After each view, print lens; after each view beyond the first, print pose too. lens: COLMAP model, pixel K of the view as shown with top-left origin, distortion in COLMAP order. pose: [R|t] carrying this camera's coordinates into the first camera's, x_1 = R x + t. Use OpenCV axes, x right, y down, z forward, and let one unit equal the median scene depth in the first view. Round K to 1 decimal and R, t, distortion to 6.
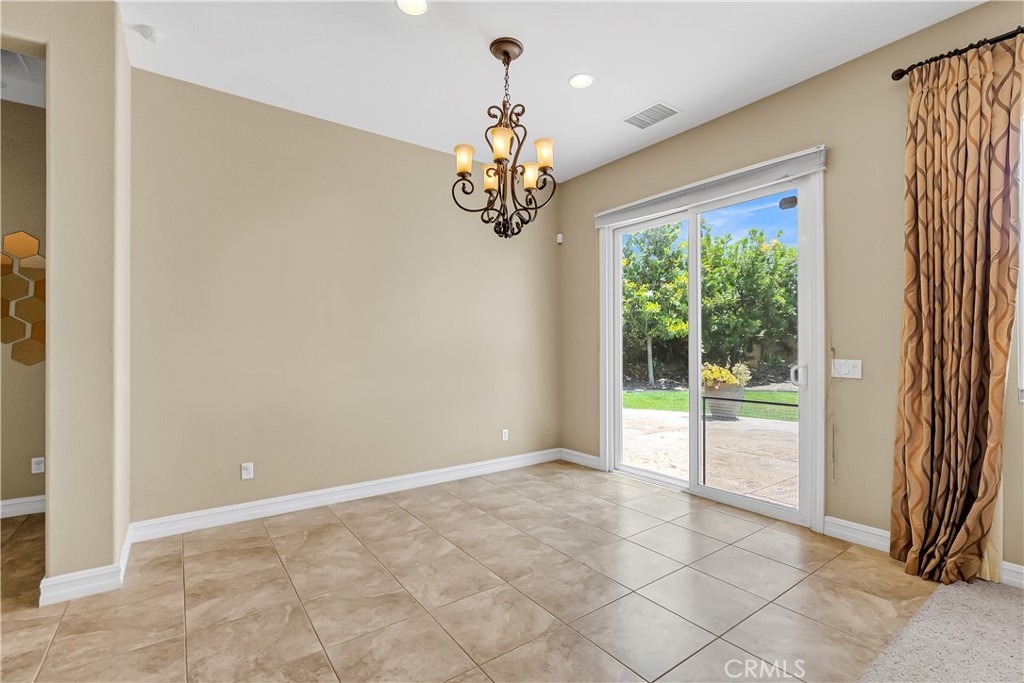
lens RADIAL K [[466.9, 0, 515.7], [0, 466.9, 346.4], [0, 0, 1]] dist [0.003179, -0.000316]
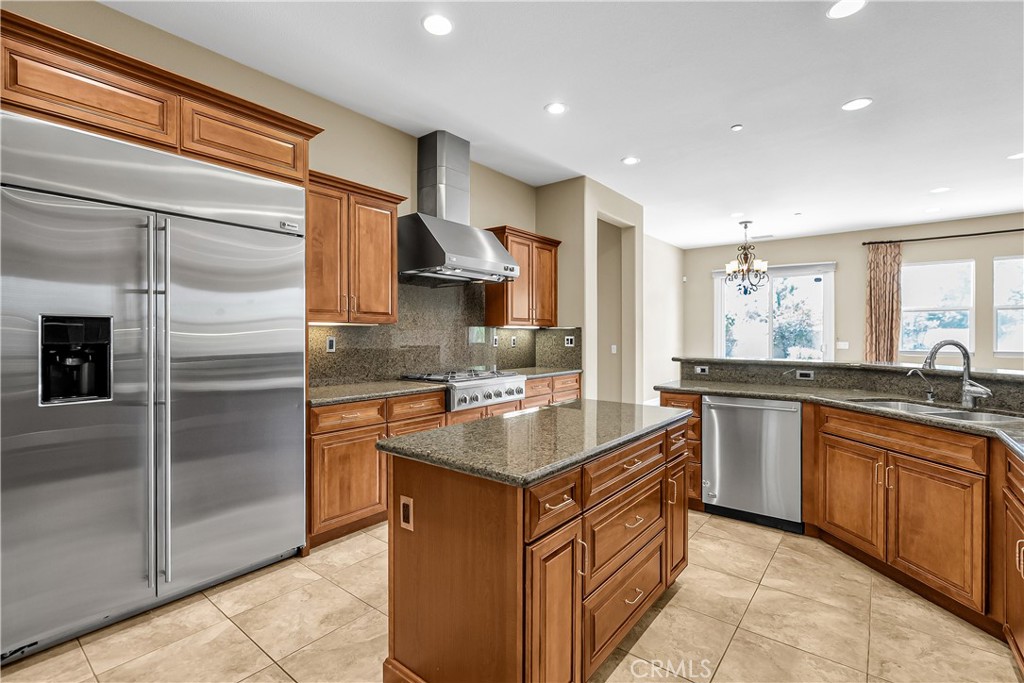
lens RADIAL K [[464.7, 0, 513.0], [0, 464.7, 337.9], [0, 0, 1]] dist [-0.004663, -0.000798]
pose [[0.967254, -0.000735, 0.253809, -1.955627], [-0.001931, 0.999946, 0.010254, -0.021615], [-0.253803, -0.010409, 0.967200, -1.193082]]
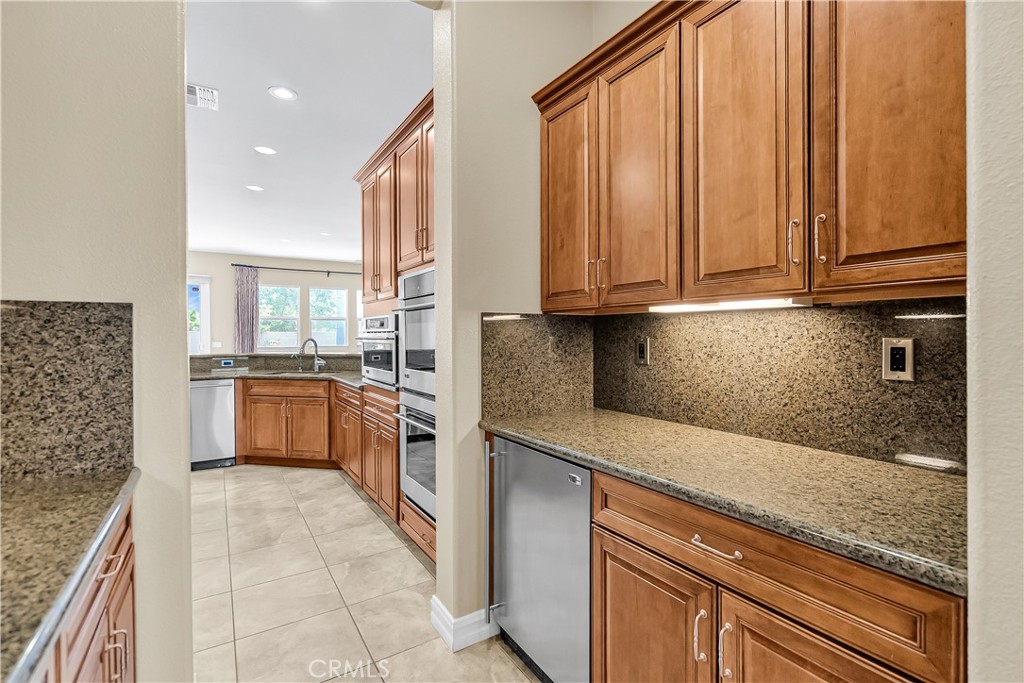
lens RADIAL K [[464.7, 0, 516.0], [0, 464.7, 339.2], [0, 0, 1]] dist [-0.004663, -0.000798]
pose [[0.068996, -0.007887, 0.997586, -2.617140], [-0.000712, 0.999968, 0.007955, -0.021020], [-0.997617, -0.001259, 0.068988, -1.447642]]
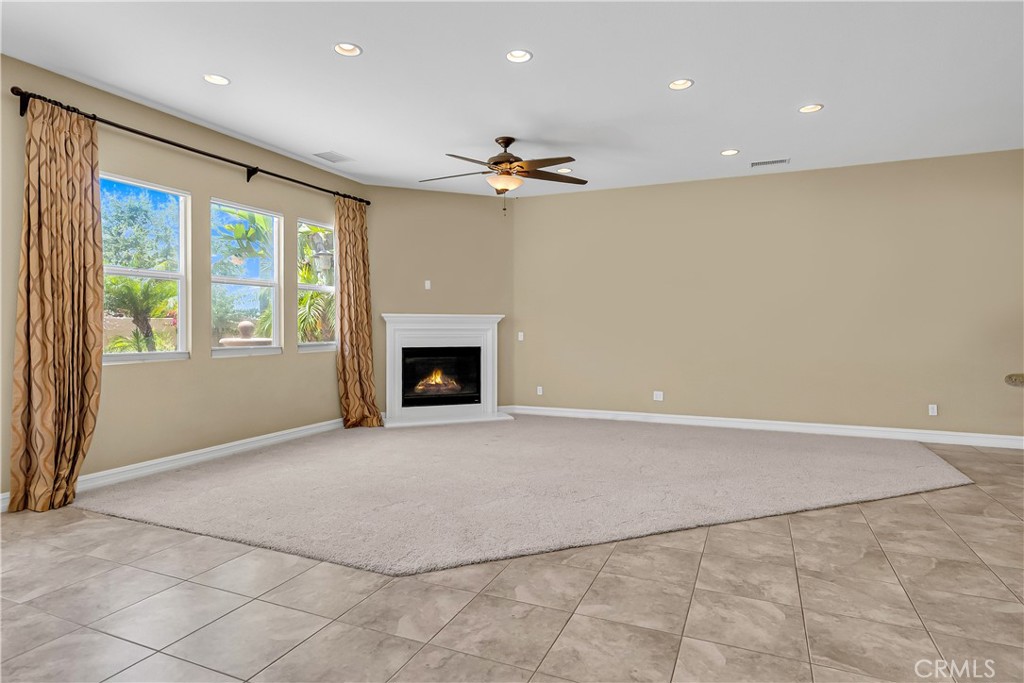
lens RADIAL K [[566.5, 0, 514.5], [0, 566.5, 331.9], [0, 0, 1]] dist [-0.001431, 0.001630]
pose [[-0.500336, -0.007849, 0.865796, -0.982191], [-0.003294, 0.999969, 0.007162, -0.001679], [-0.865825, 0.000731, -0.500346, 0.616640]]
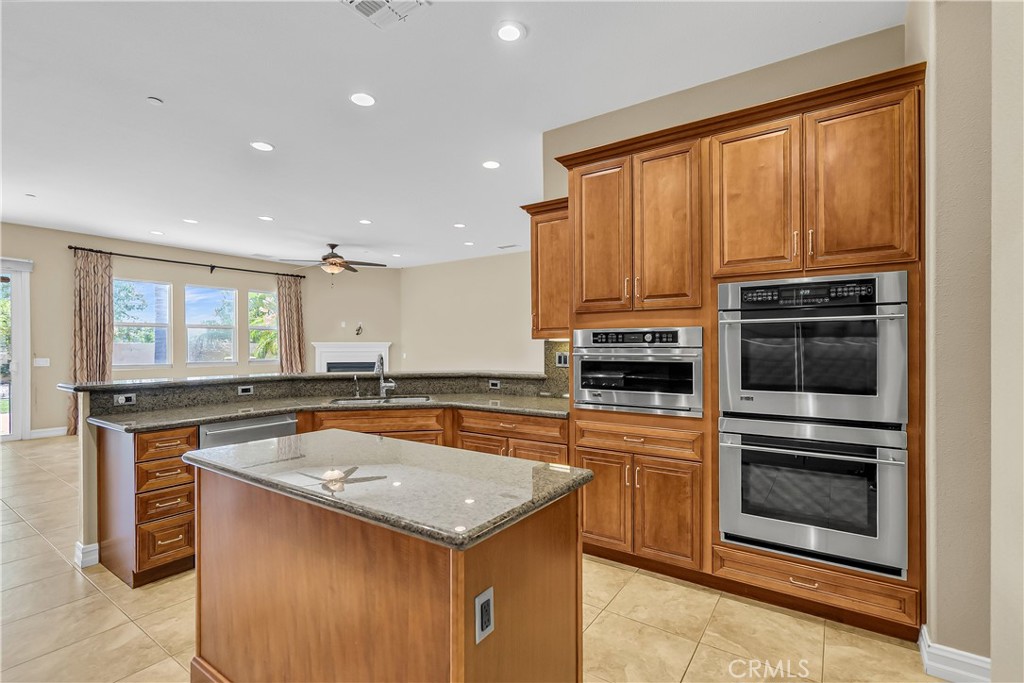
lens RADIAL K [[464.7, 0, 517.0], [0, 464.7, 347.8], [0, 0, 1]] dist [-0.004663, -0.000798]
pose [[-0.322696, -0.002080, 0.946500, -2.329040], [-0.000426, 0.999998, 0.002052, -0.031036], [-0.946503, 0.000259, -0.322696, -0.497547]]
